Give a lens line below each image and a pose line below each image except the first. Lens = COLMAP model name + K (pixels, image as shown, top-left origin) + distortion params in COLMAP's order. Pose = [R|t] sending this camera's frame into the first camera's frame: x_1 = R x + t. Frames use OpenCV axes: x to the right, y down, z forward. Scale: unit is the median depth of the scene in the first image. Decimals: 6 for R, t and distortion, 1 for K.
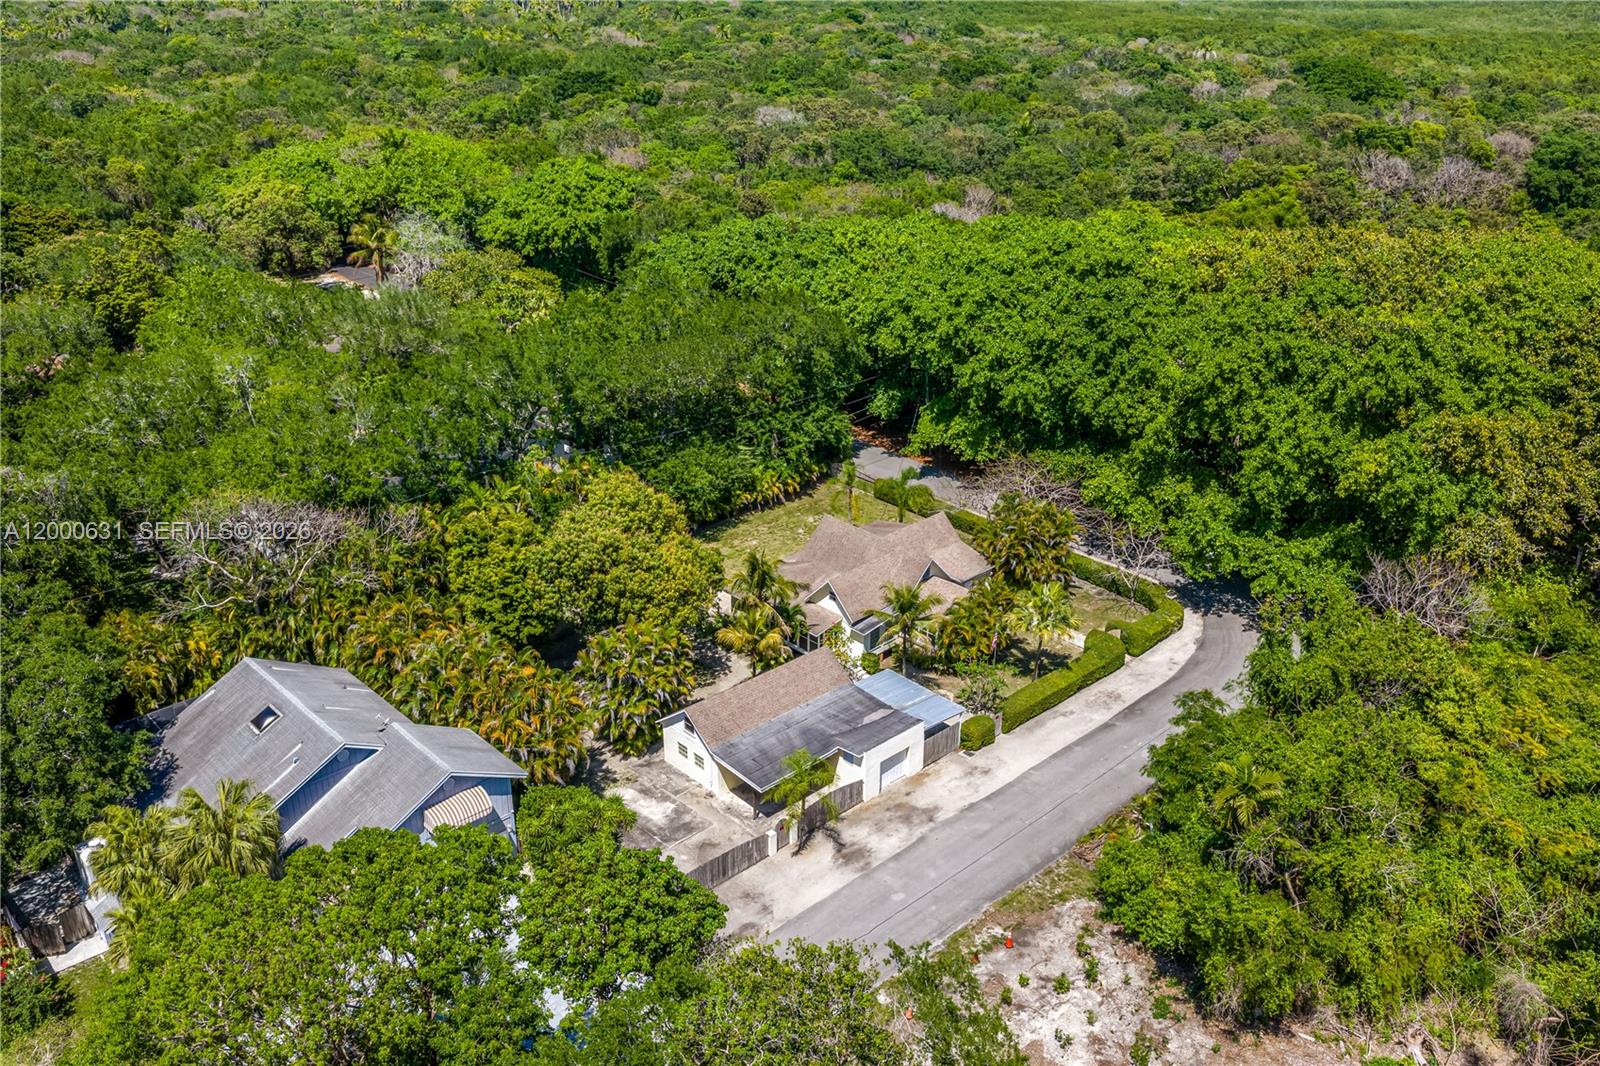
lens RADIAL K [[1281.3, 0, 810.1], [0, 1281.3, 518.1], [0, 0, 1]] dist [0.023764, -0.038528]
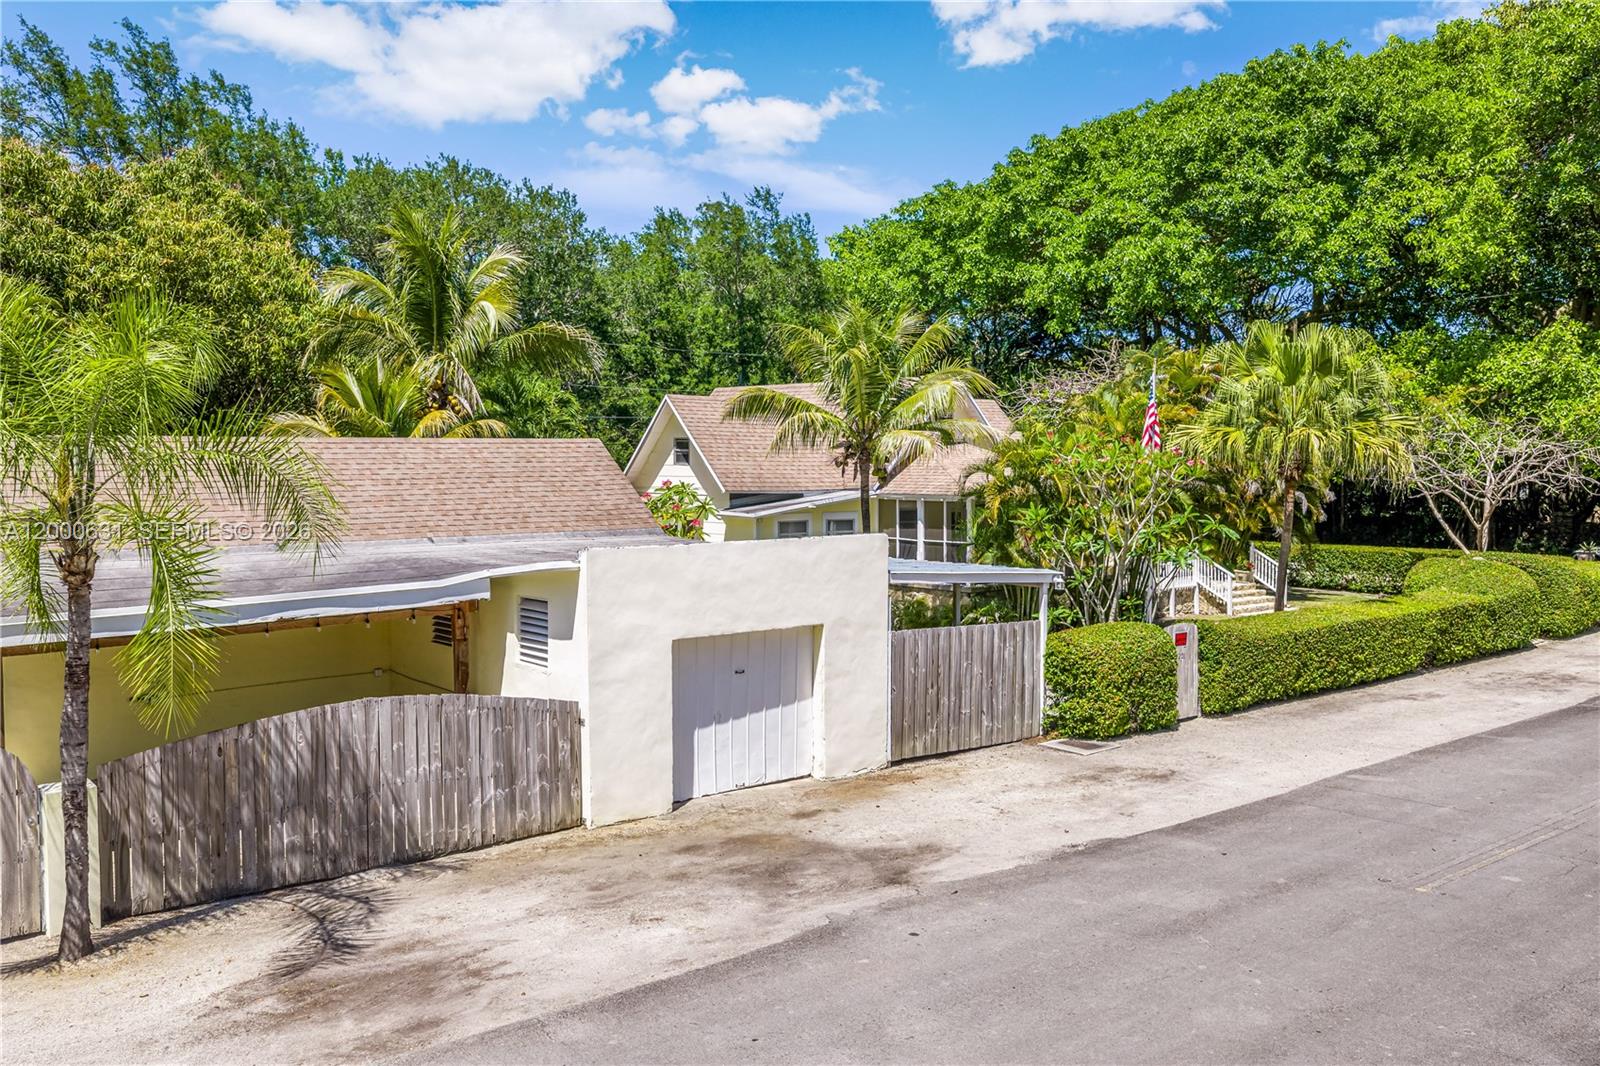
lens RADIAL K [[1348.2, 0, 800.0], [0, 1348.2, 533.0], [0, 0, 1]] dist [0.001884, -0.126226]
pose [[0.997719, -0.003261, -0.067431, 0.085048], [-0.019887, 0.940314, -0.339727, 0.231232], [0.064514, 0.340293, 0.938104, 0.720843]]
